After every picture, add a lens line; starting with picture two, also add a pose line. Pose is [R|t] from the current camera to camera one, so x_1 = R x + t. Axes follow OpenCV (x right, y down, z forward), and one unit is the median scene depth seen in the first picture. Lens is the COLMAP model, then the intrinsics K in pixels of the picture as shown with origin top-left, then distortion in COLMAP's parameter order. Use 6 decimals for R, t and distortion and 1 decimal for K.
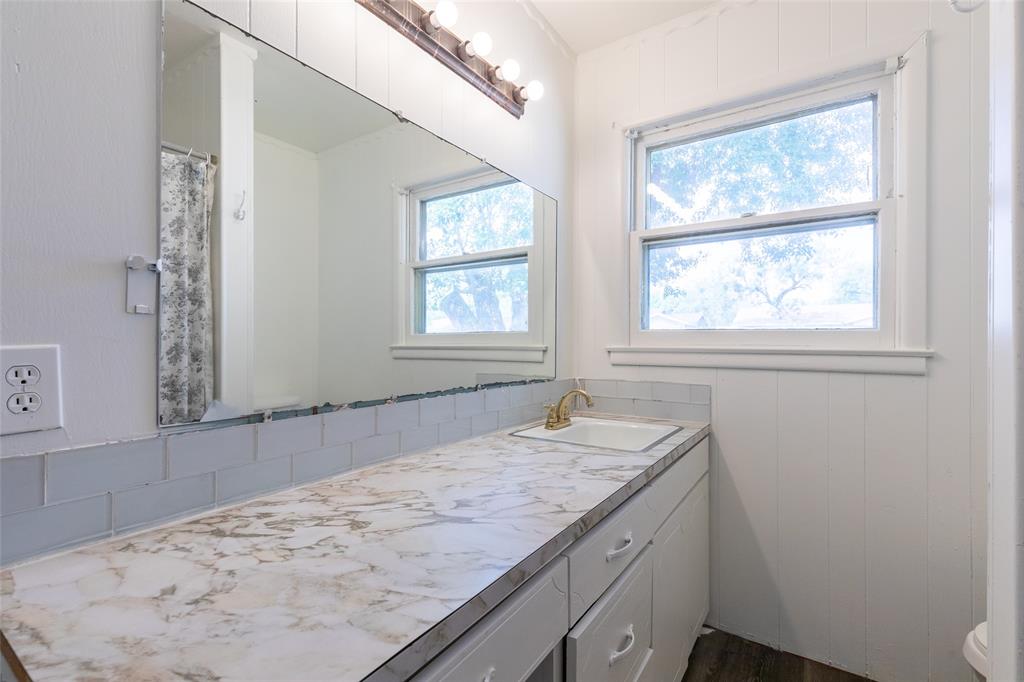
lens RADIAL K [[454.6, 0, 517.6], [0, 454.6, 341.2], [0, 0, 1]] dist [0.004040, -0.000160]
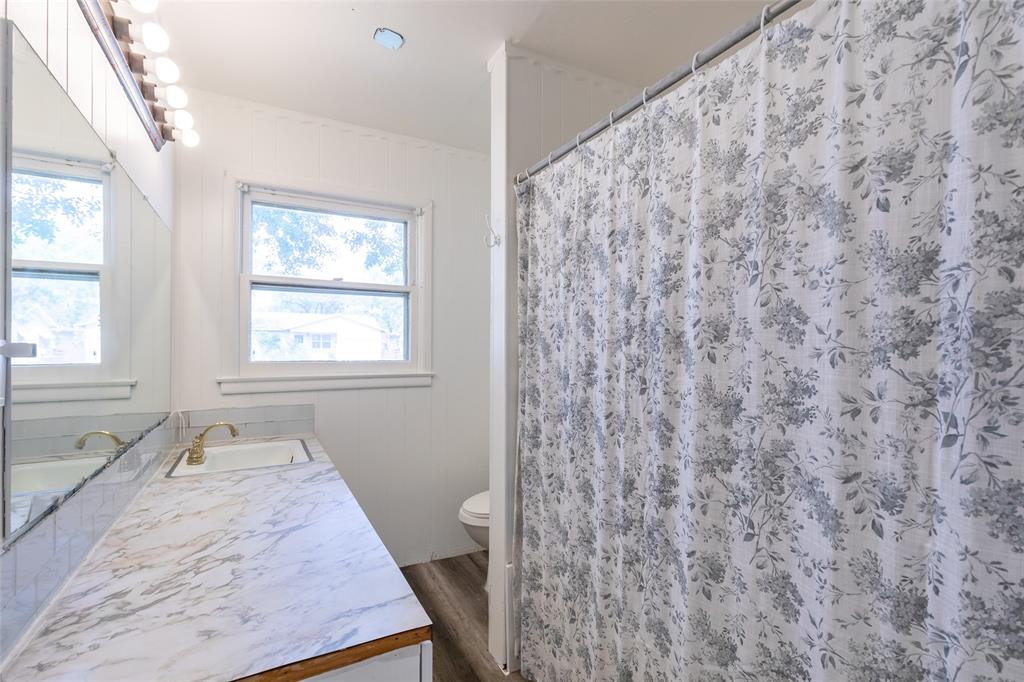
lens RADIAL K [[460.1, 0, 491.7], [0, 460.1, 344.6], [0, 0, 1]] dist [0.000897, -0.000050]
pose [[0.483208, 0.000016, 0.875506, -0.589865], [-0.002381, 0.999996, 0.001296, -0.093364], [-0.875502, -0.002711, 0.483206, -0.108768]]
